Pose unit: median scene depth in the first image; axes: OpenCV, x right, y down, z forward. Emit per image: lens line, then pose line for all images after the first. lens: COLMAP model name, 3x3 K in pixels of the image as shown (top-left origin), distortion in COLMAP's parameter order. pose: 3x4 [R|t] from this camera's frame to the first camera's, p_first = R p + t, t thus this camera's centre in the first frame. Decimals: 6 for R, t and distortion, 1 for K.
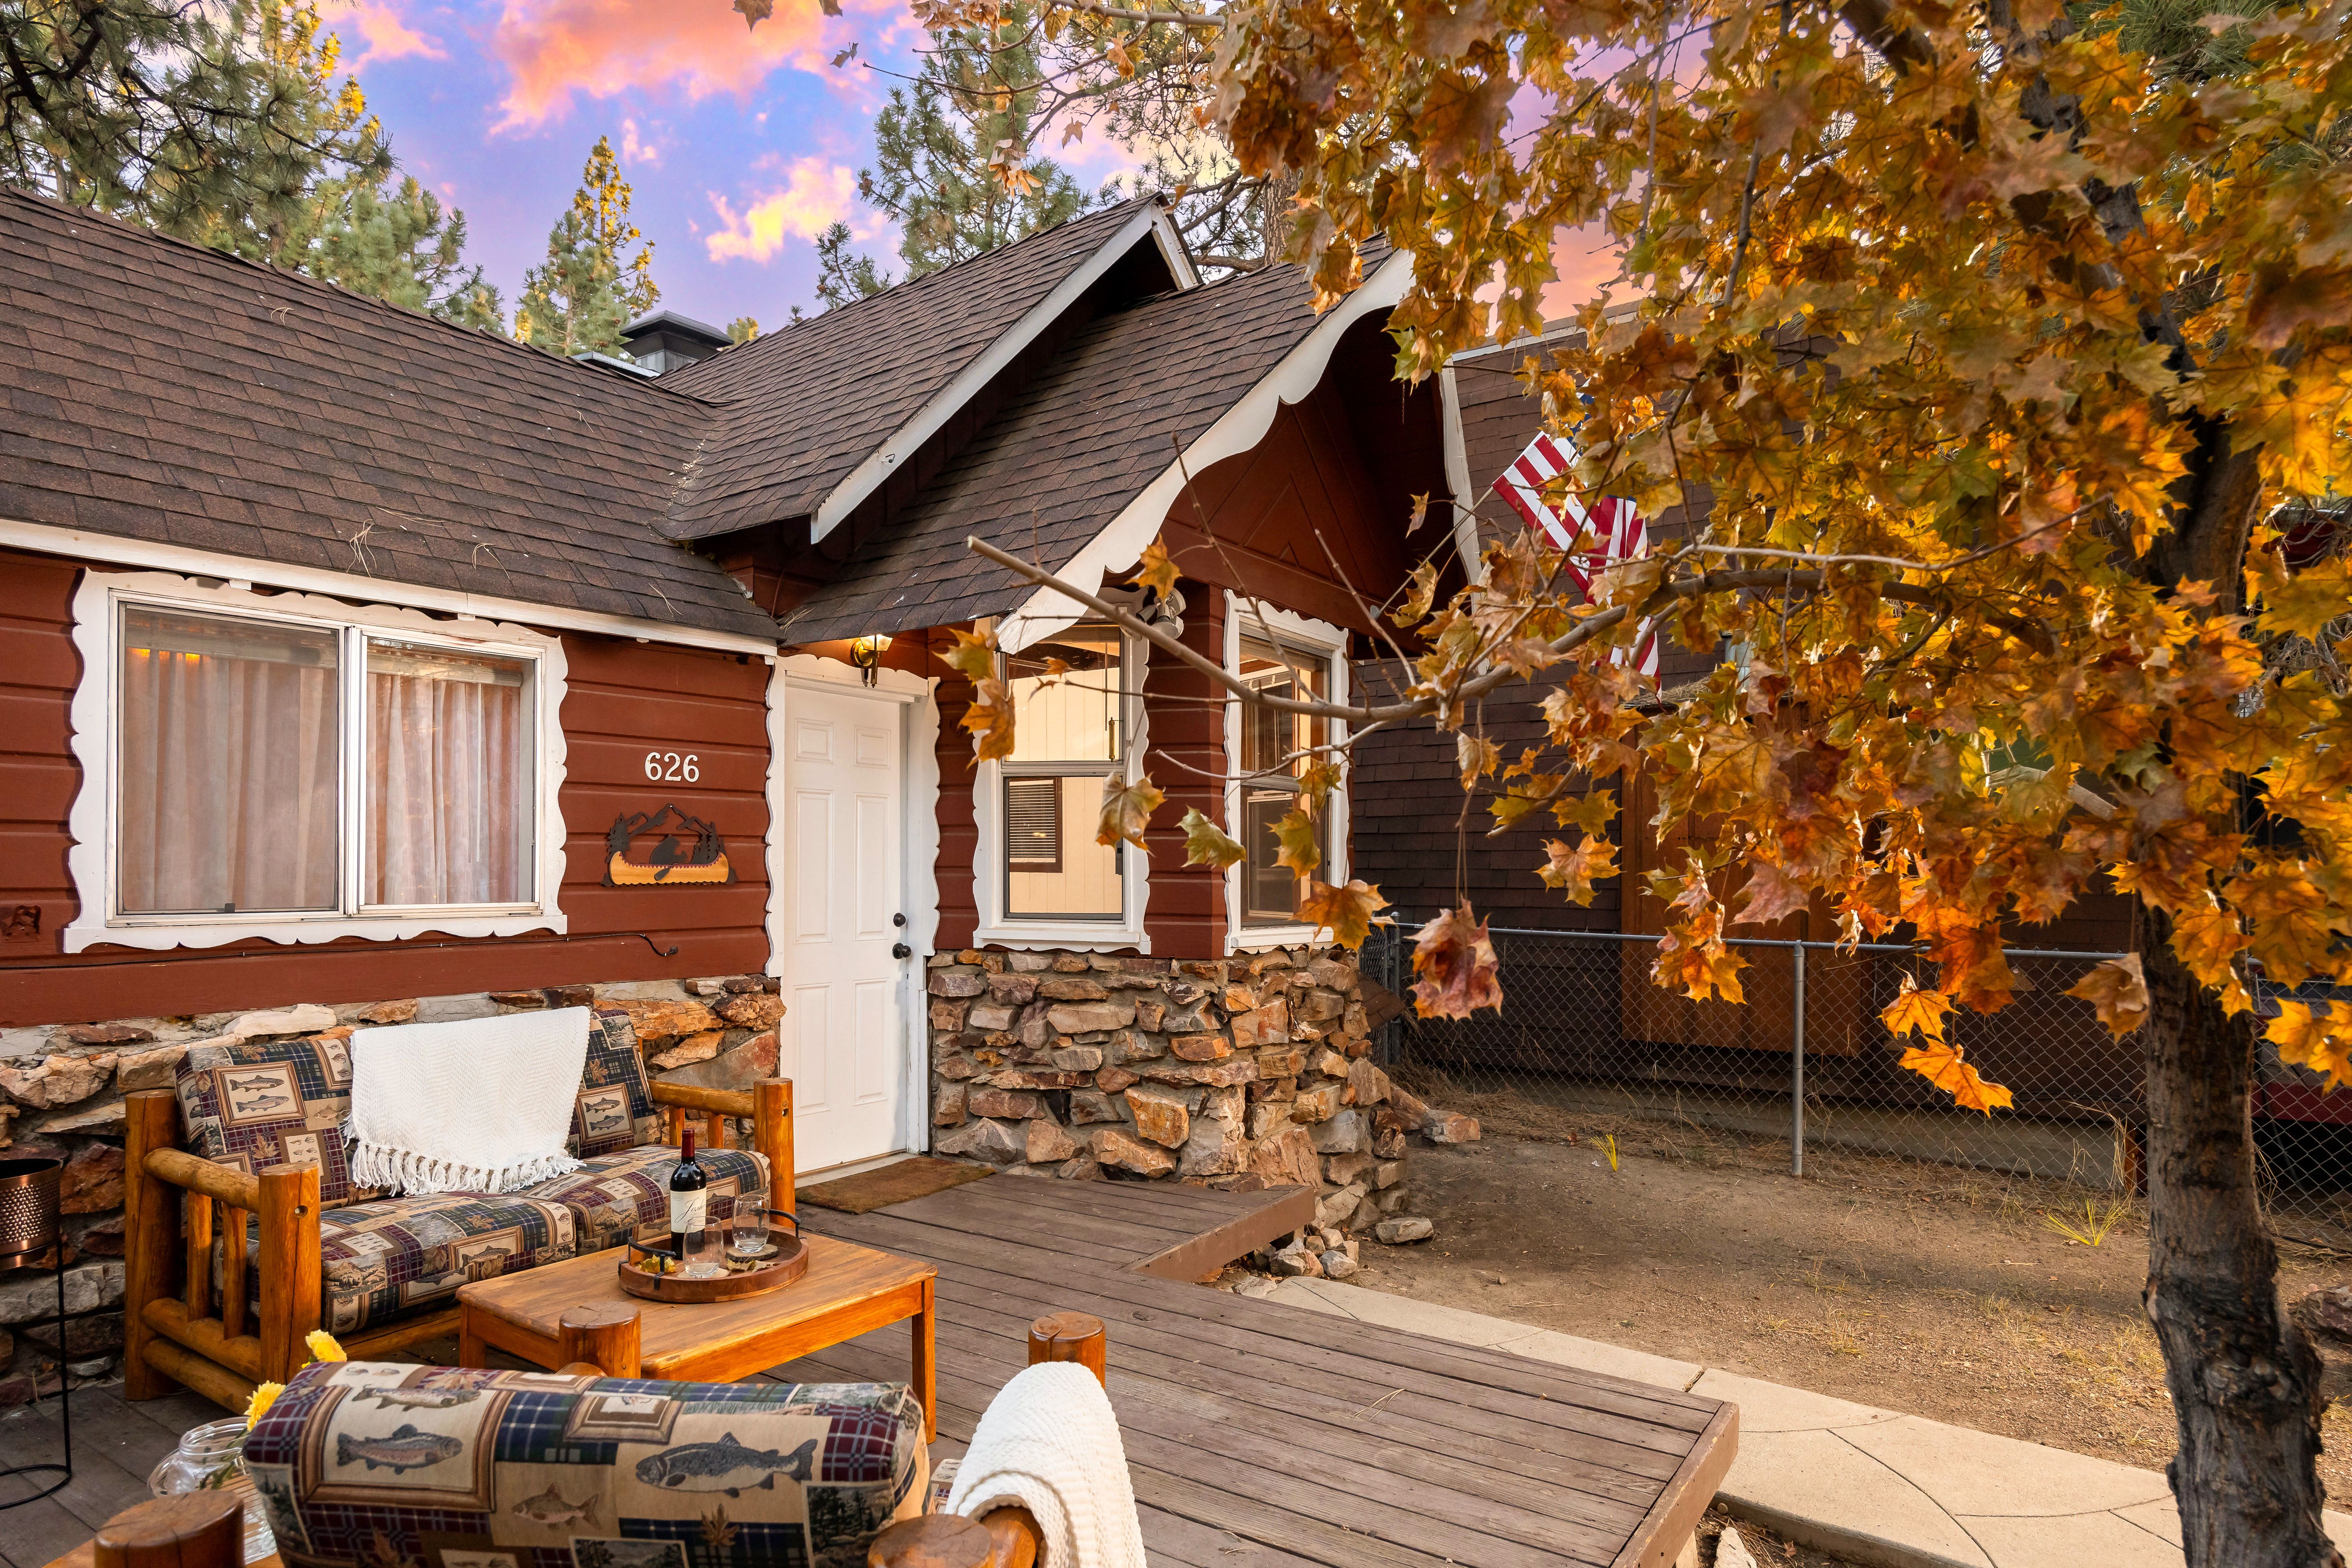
lens RADIAL K [[1423.5, 0, 1169.4], [0, 1423.5, 803.4], [0, 0, 1]] dist [-0.008824, 0.000285]
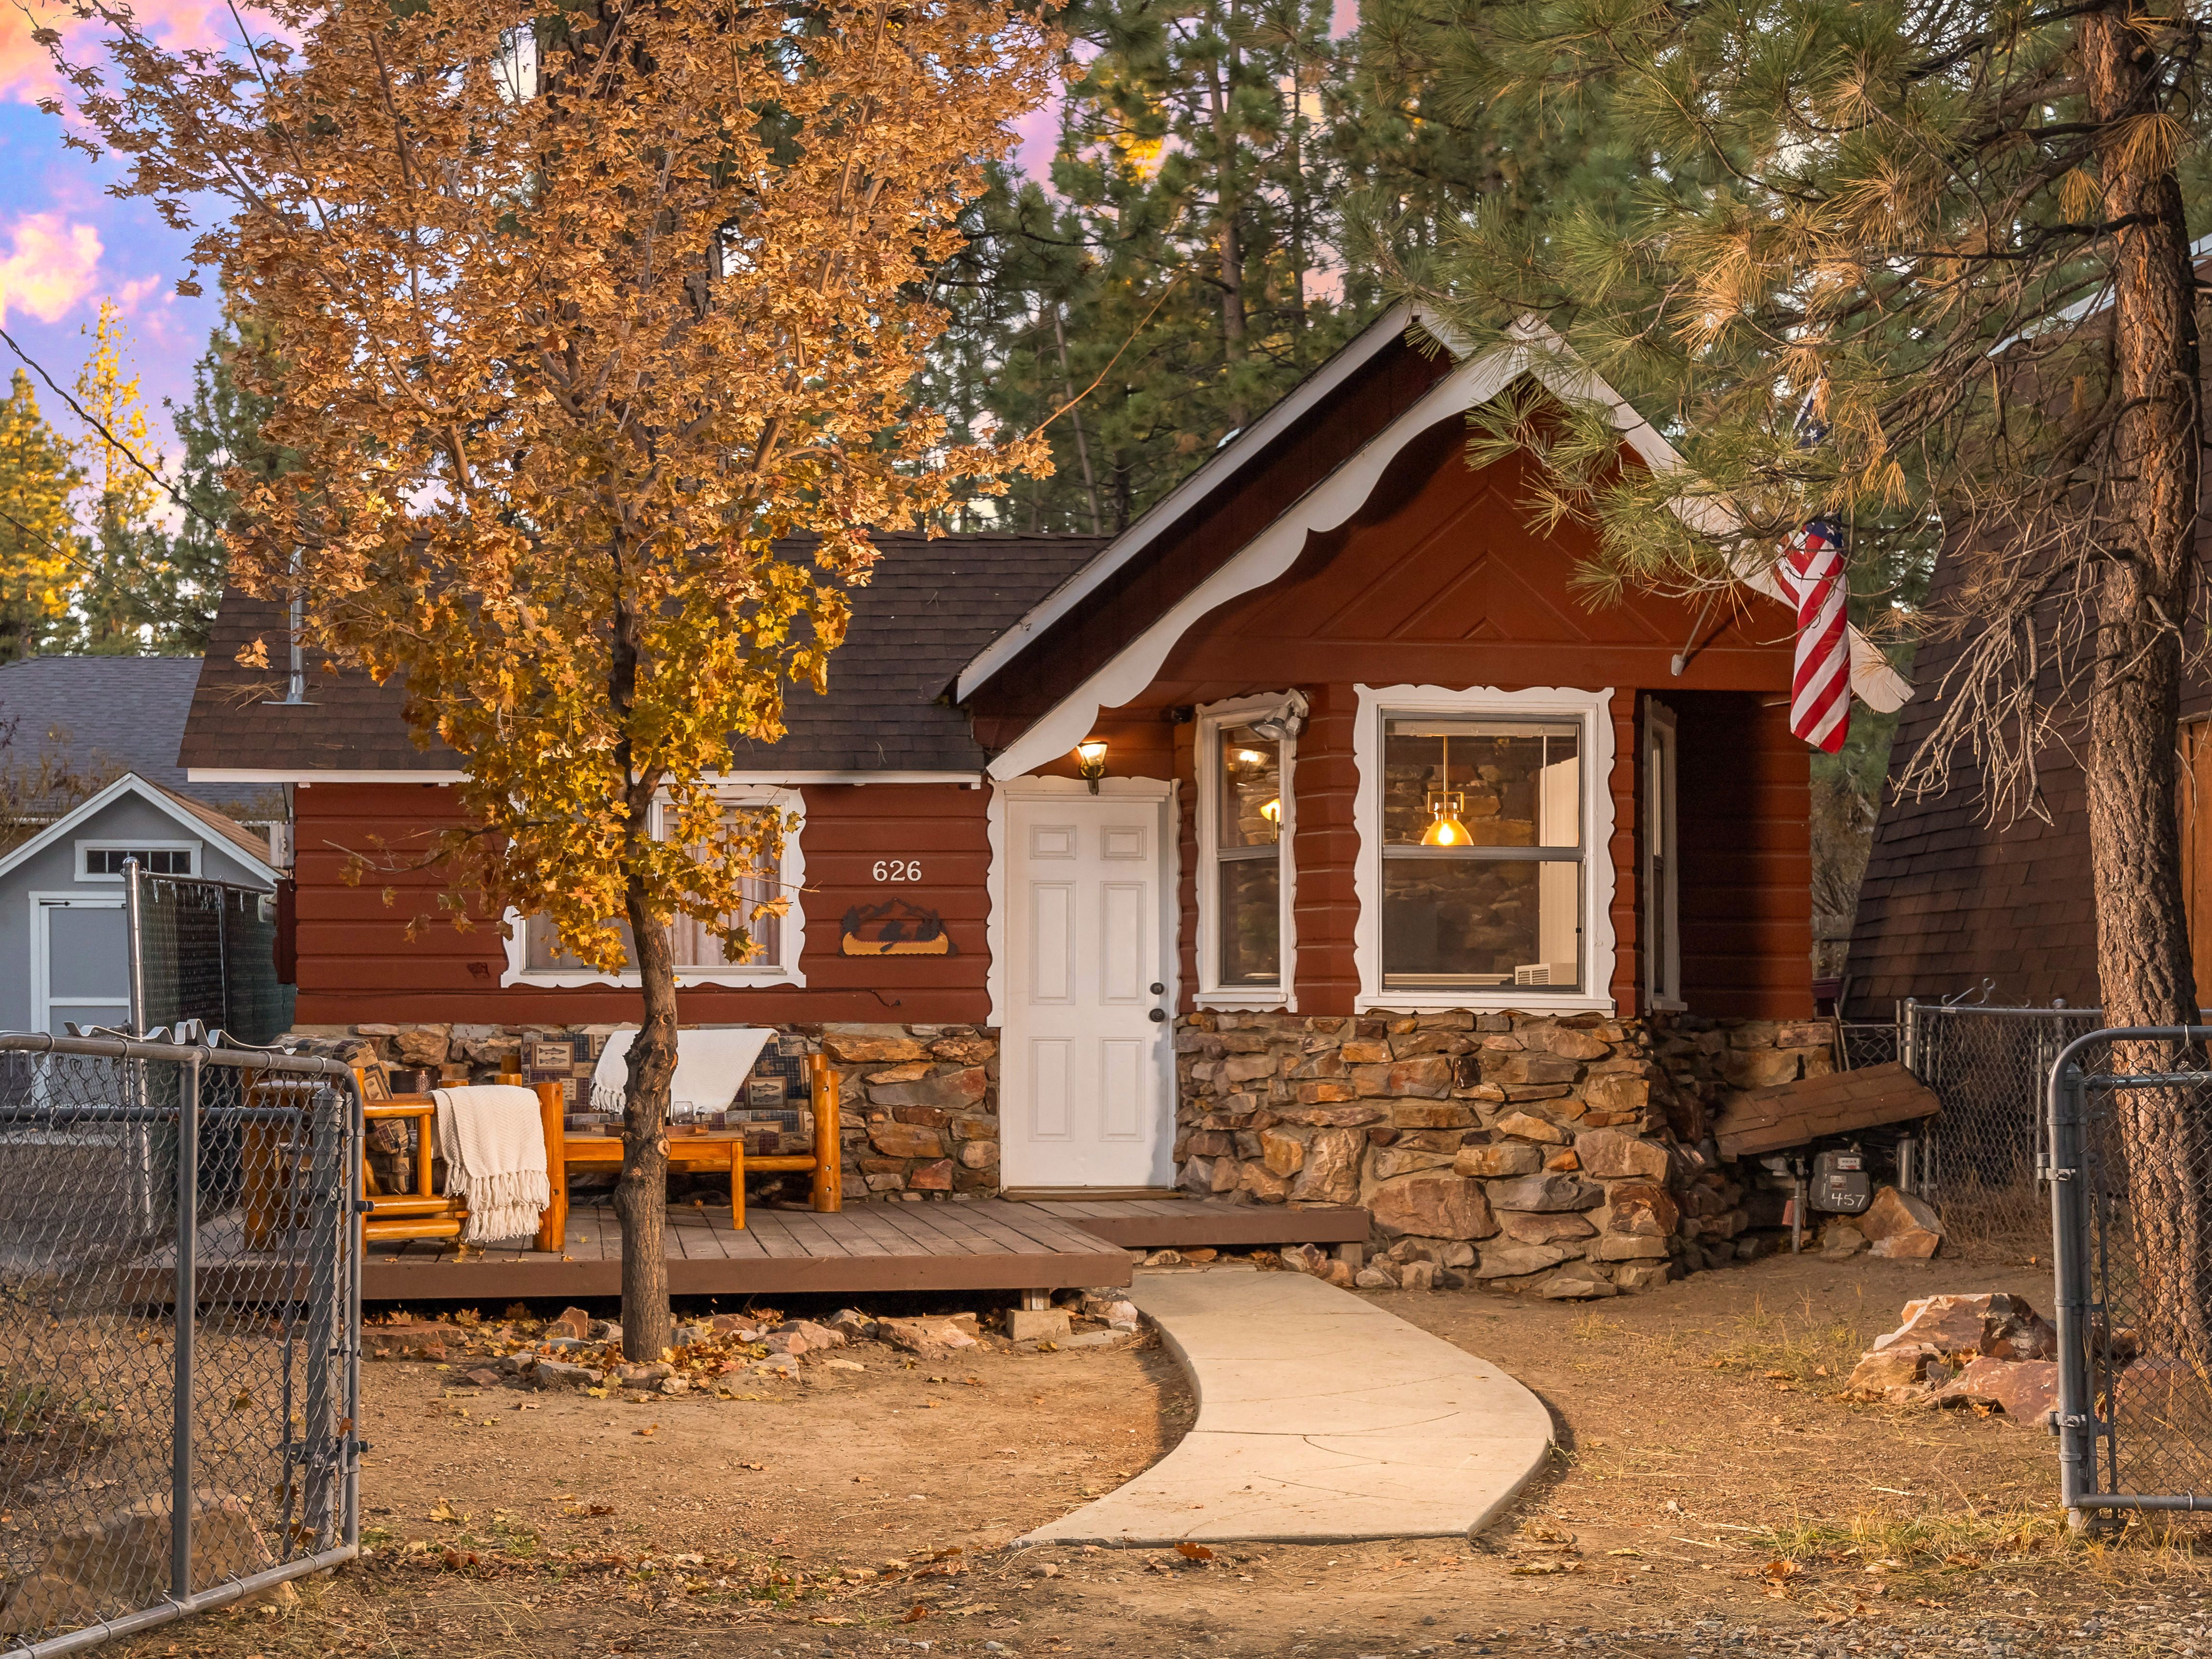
lens RADIAL K [[2152.3, 0, 1108.6], [0, 2152.3, 827.4], [0, 0, 1]] dist [0.004824, 0.000000]
pose [[0.785337, -0.060733, -0.616083, 1.060278], [0.041114, 0.998096, -0.045982, 0.035360], [0.617702, 0.010782, 0.786338, -0.502124]]
